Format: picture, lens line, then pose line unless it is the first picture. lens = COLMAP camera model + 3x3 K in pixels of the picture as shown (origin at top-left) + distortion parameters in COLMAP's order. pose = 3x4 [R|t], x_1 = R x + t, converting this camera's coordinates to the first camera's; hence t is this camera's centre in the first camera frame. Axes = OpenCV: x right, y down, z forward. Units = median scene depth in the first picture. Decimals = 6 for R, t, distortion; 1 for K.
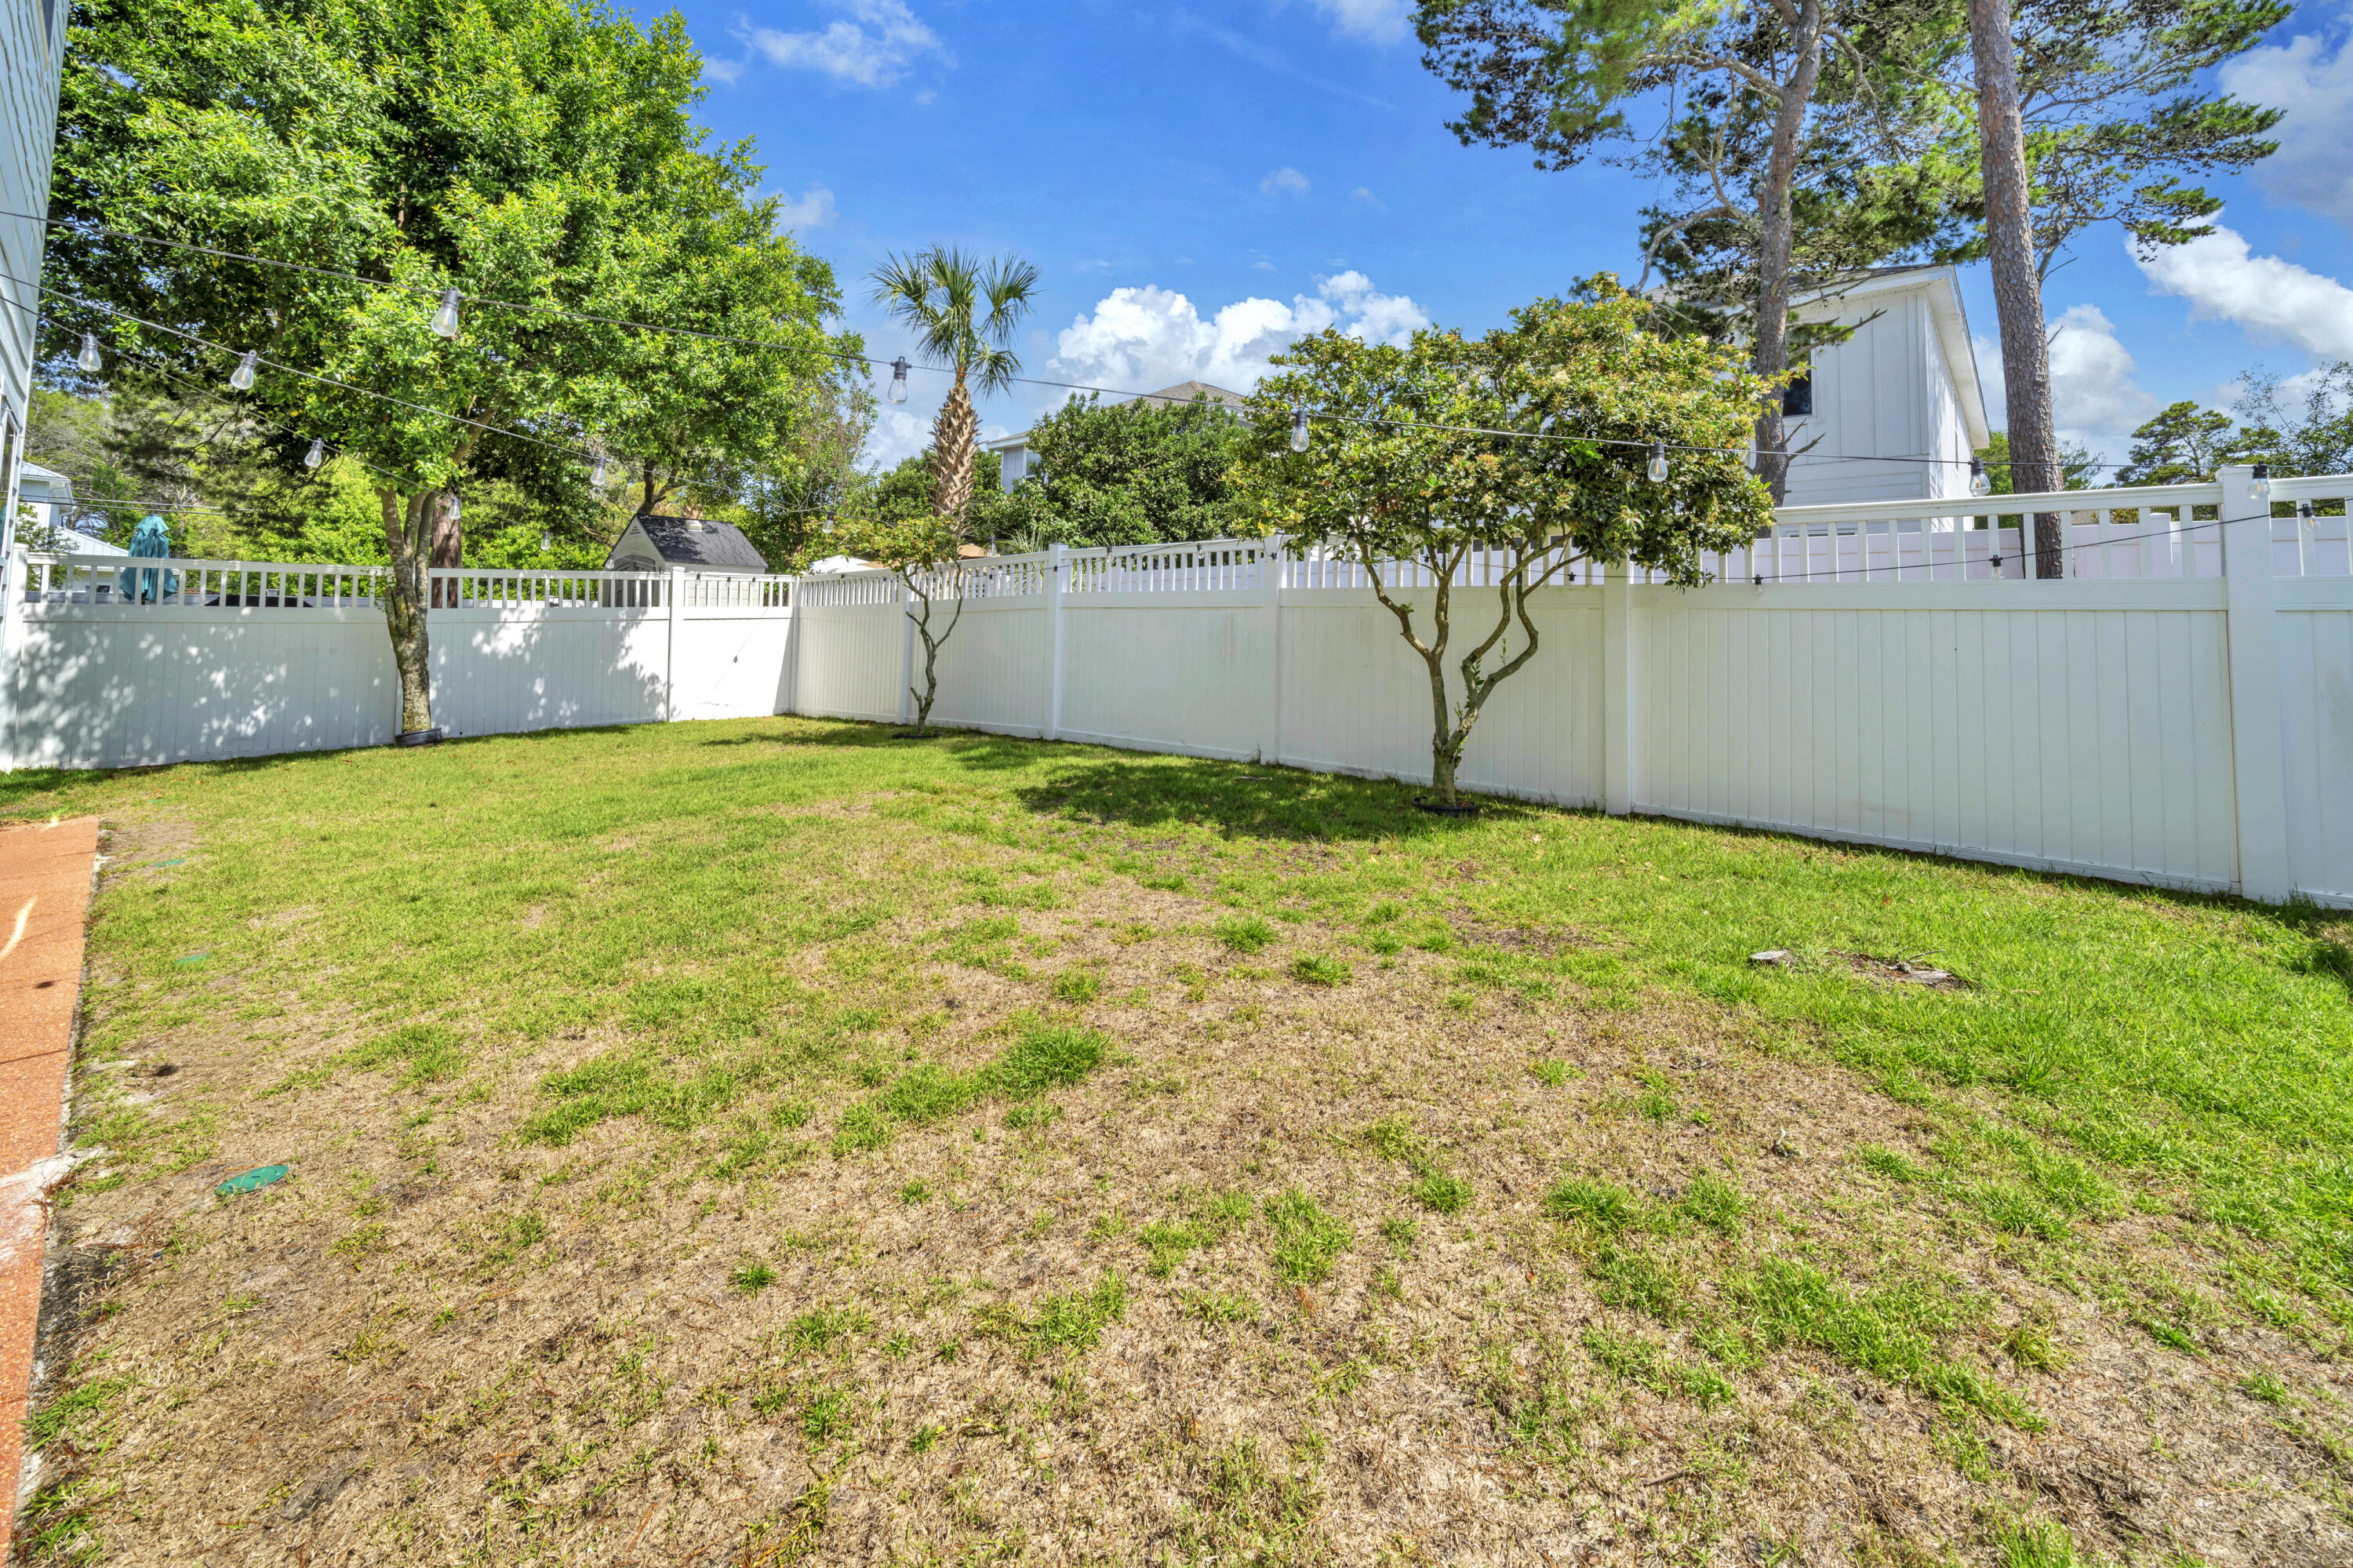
lens RADIAL K [[948.0, 0, 1185.6], [0, 948.0, 573.0], [0, 0, 1]] dist [-0.001148, -0.000394]
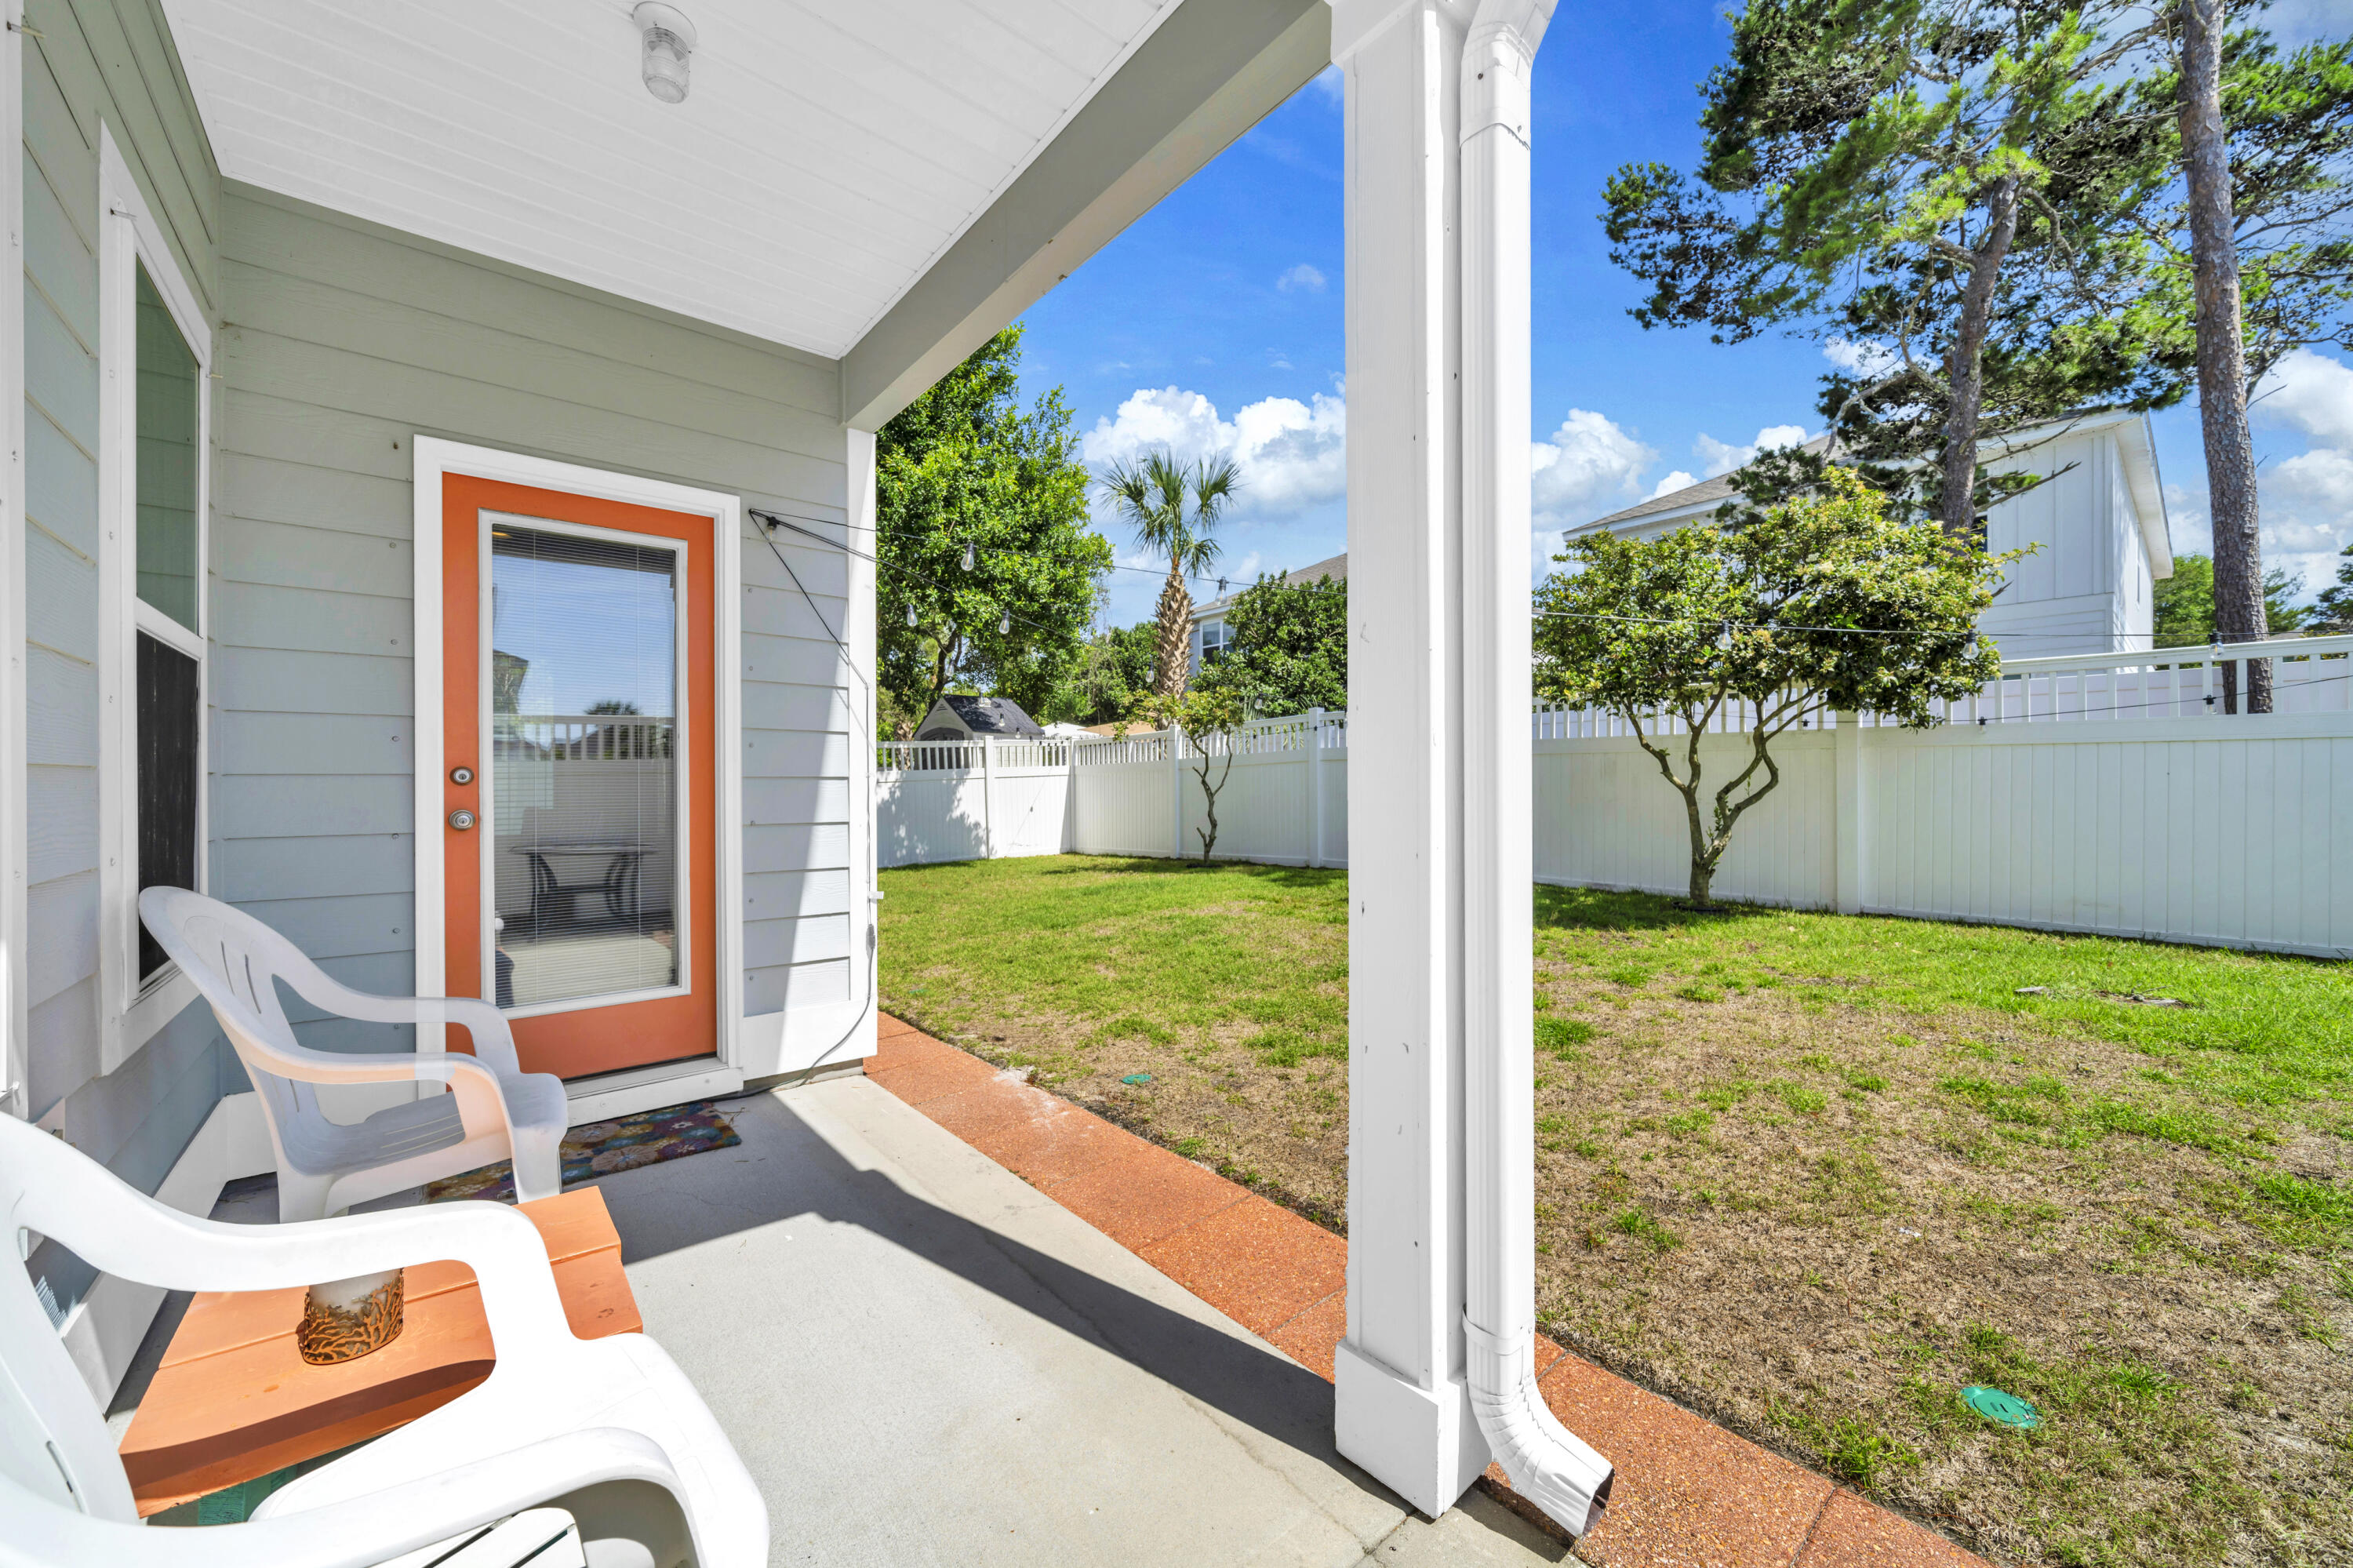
lens RADIAL K [[885.9, 0, 1184.5], [0, 885.9, 784.3], [0, 0, 1]] dist [-0.001906, 0.000212]
pose [[0.991428, -0.021635, -0.128851, -0.168749], [0.029548, 0.997772, 0.059823, -0.006390], [0.127270, -0.063118, 0.989858, -0.164427]]
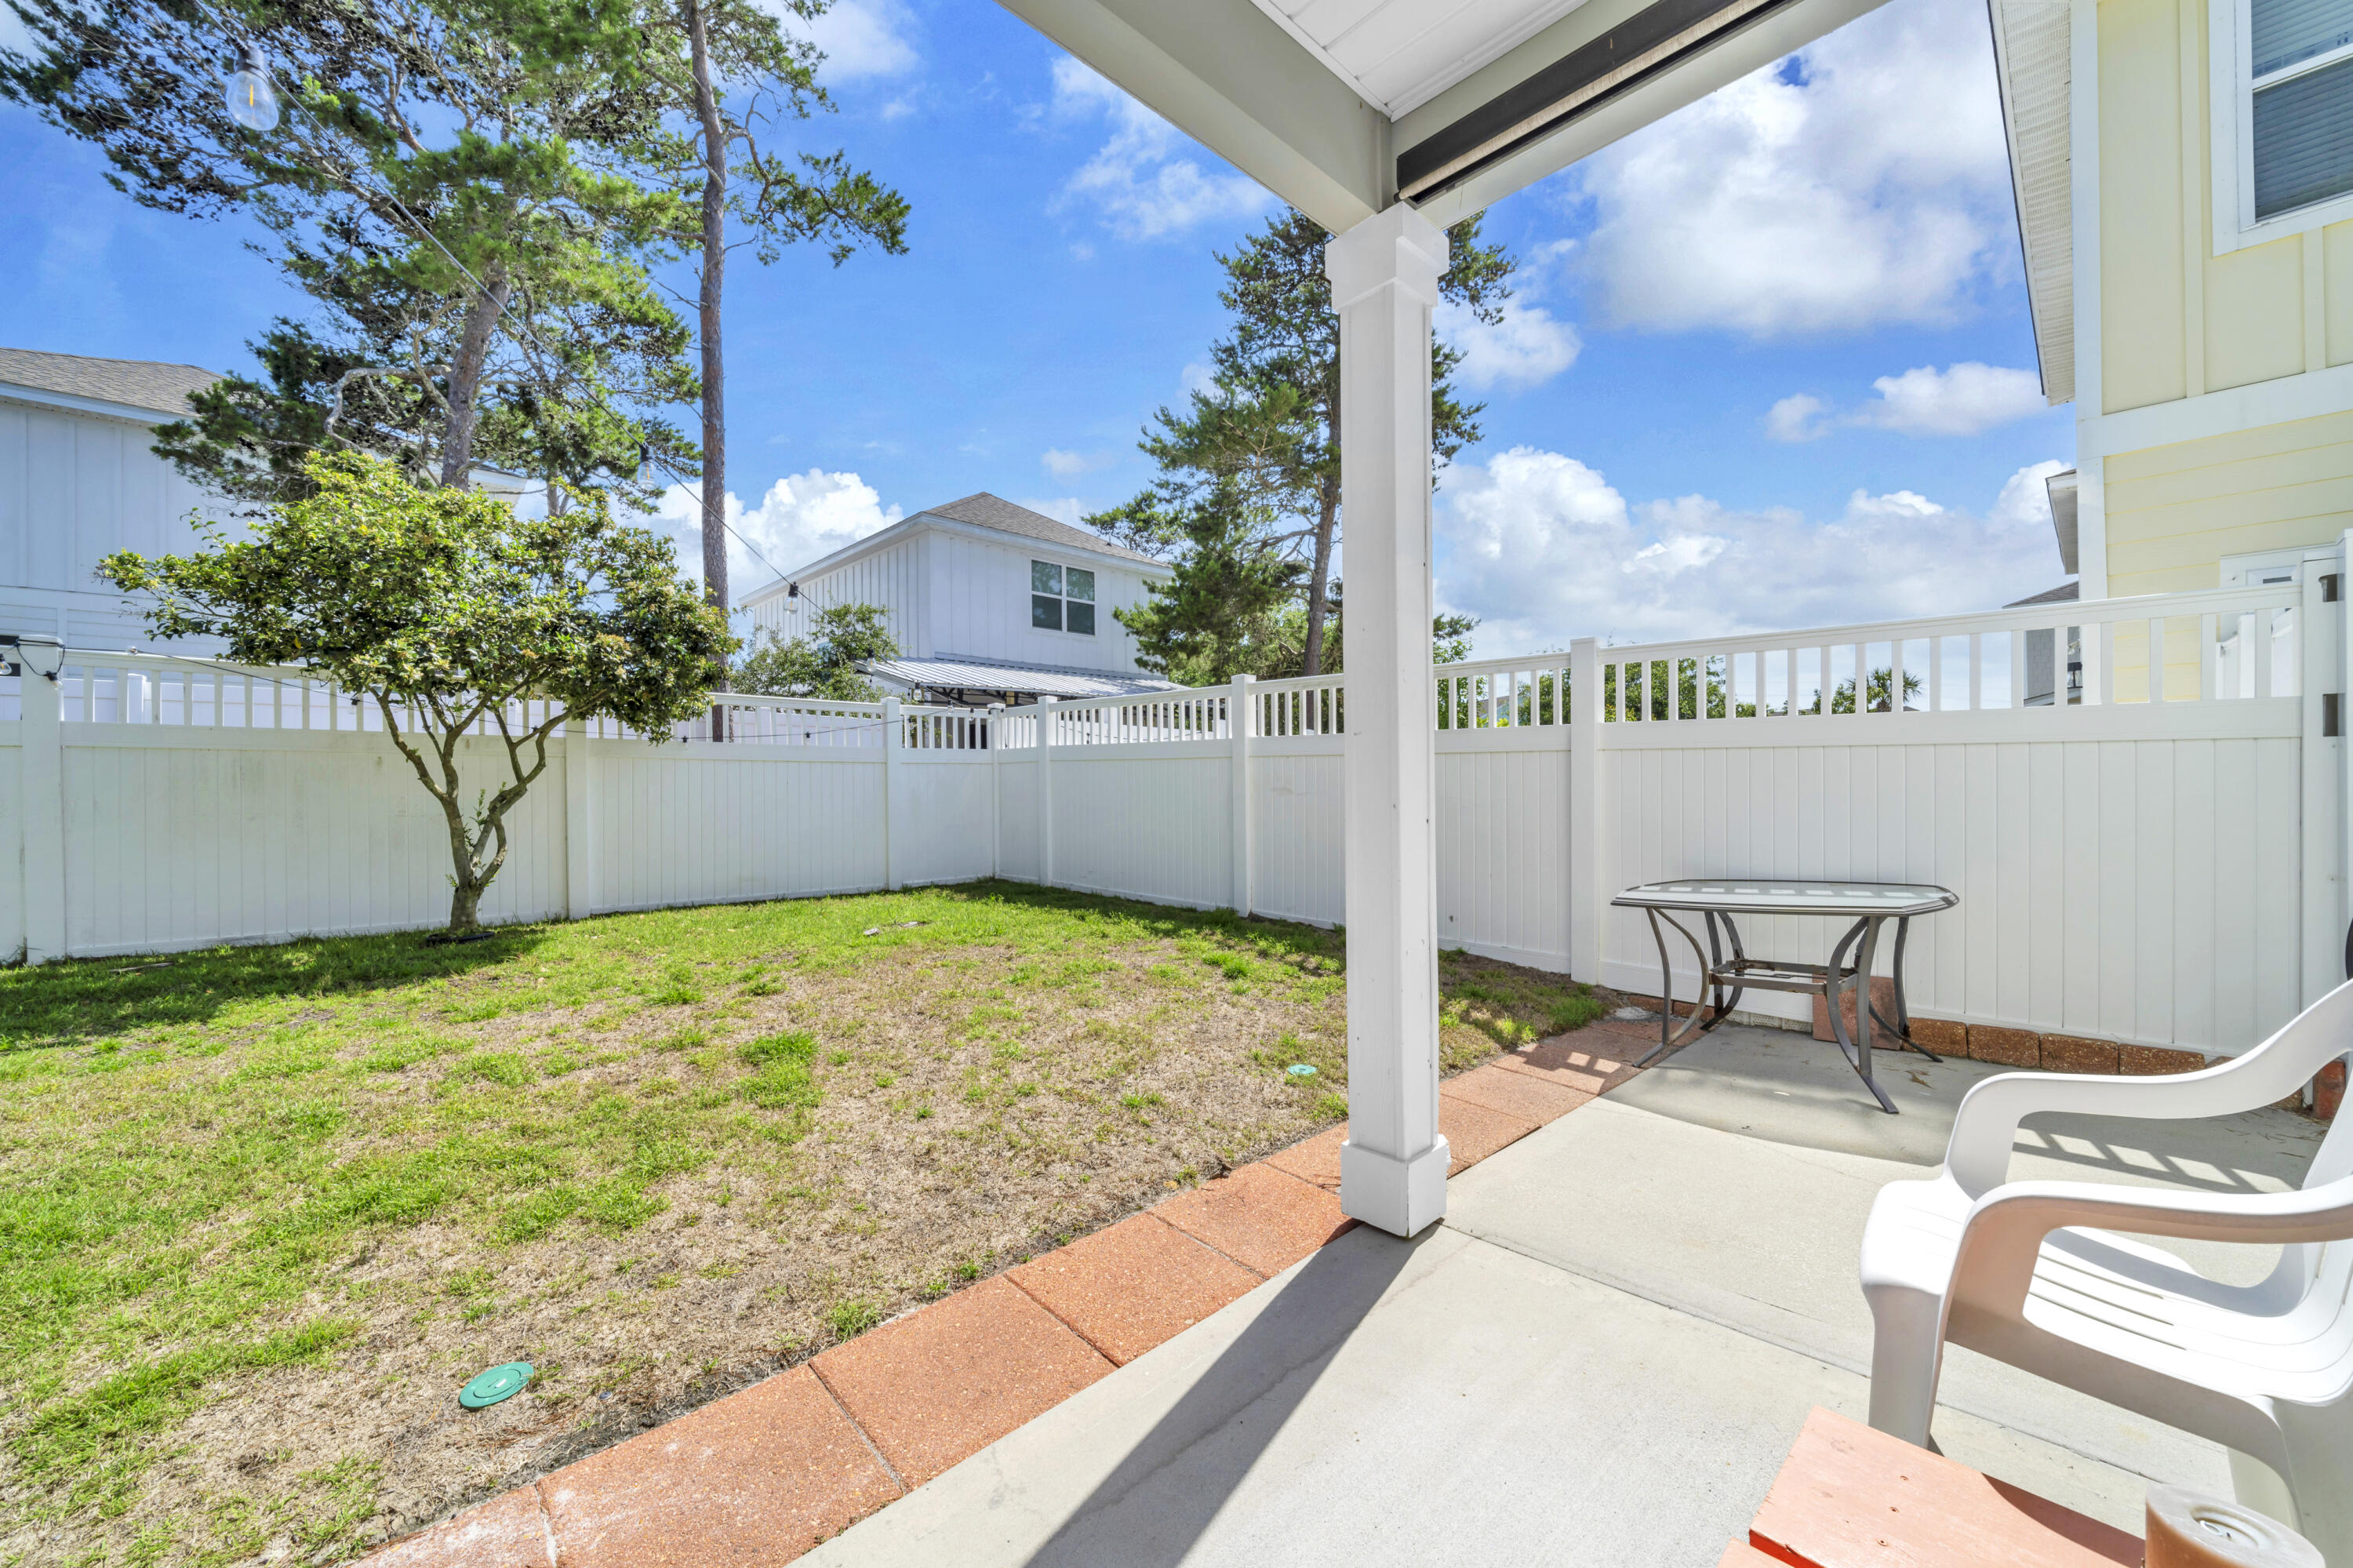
lens RADIAL K [[885.9, 0, 1172.0], [0, 885.9, 779.6], [0, 0, 1]] dist [-0.001906, 0.000212]
pose [[0.076991, -0.008759, 0.996993, -0.448020], [-0.050876, 0.998624, 0.012703, 0.008413], [-0.995733, -0.051701, 0.076439, 0.085213]]
